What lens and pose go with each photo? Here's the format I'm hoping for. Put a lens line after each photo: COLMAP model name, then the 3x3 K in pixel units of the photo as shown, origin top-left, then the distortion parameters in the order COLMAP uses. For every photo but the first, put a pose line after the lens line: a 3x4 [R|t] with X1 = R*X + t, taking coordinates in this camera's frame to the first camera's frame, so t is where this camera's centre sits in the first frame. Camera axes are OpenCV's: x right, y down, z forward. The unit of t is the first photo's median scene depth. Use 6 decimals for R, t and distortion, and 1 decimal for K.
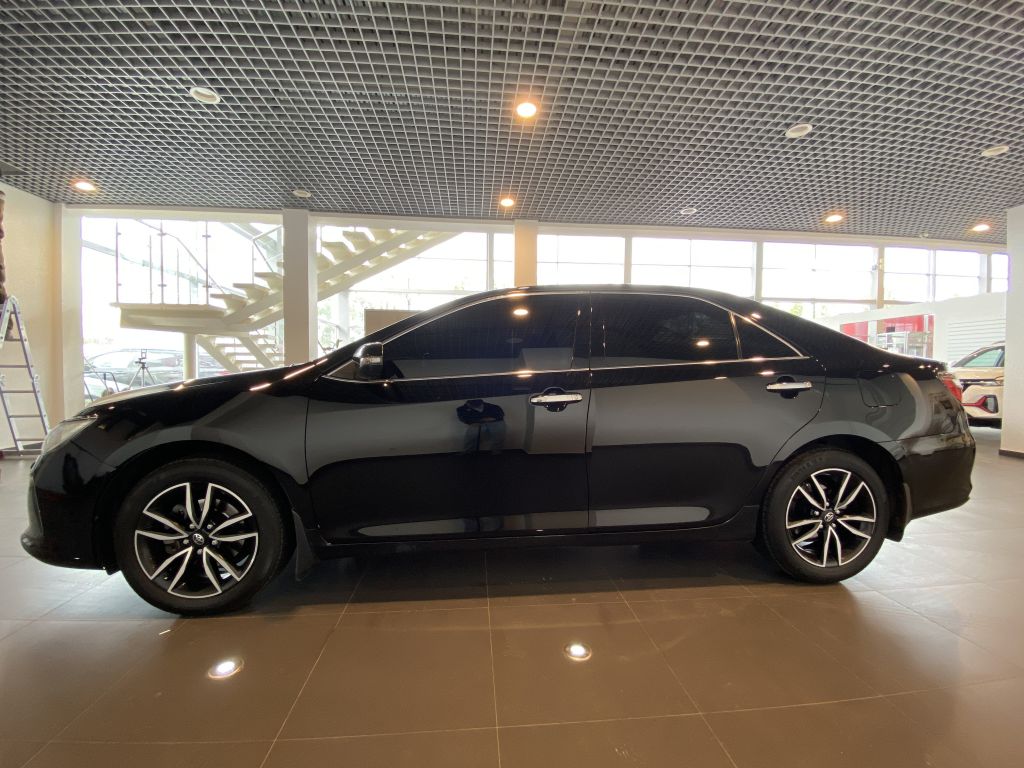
lens RADIAL K [[409.3, 0, 507.1], [0, 409.3, 385.7], [0, 0, 1]] dist [-0.012889, -0.000864]
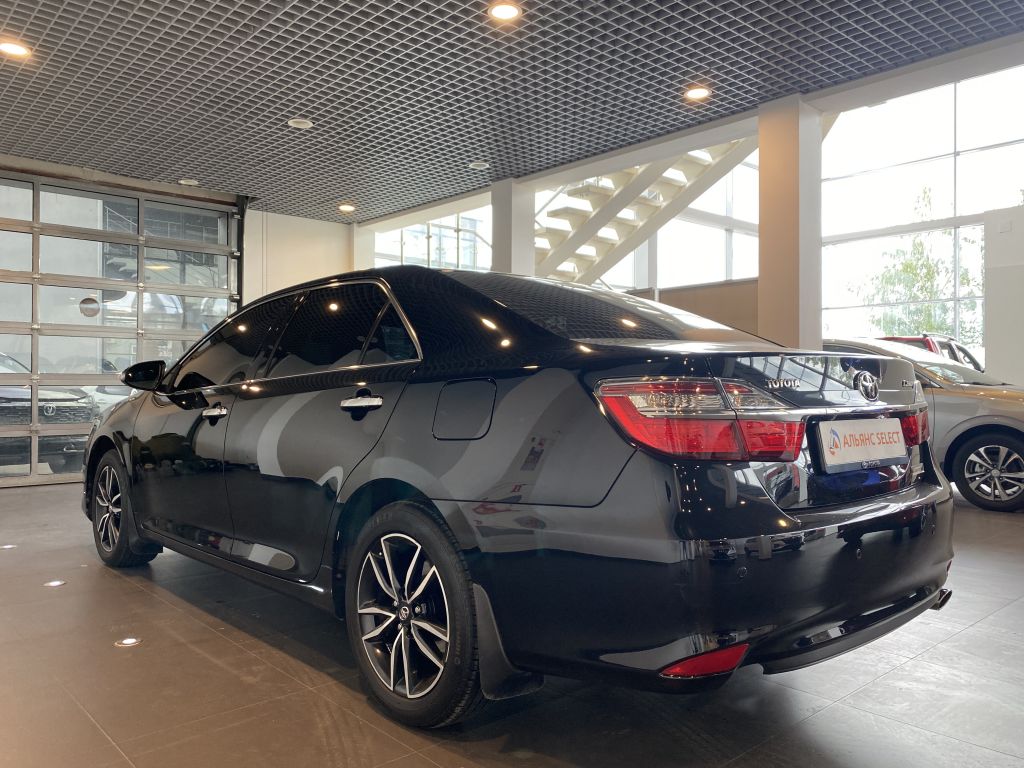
lens RADIAL K [[787.0, 0, 513.9], [0, 787.0, 380.4], [0, 0, 1]] dist [0.043331, -0.066633]
pose [[0.598443, -0.014889, -0.801027, 1.891099], [-0.028015, 0.998827, -0.039496, 0.009348], [0.800675, 0.046077, 0.597324, 0.394890]]
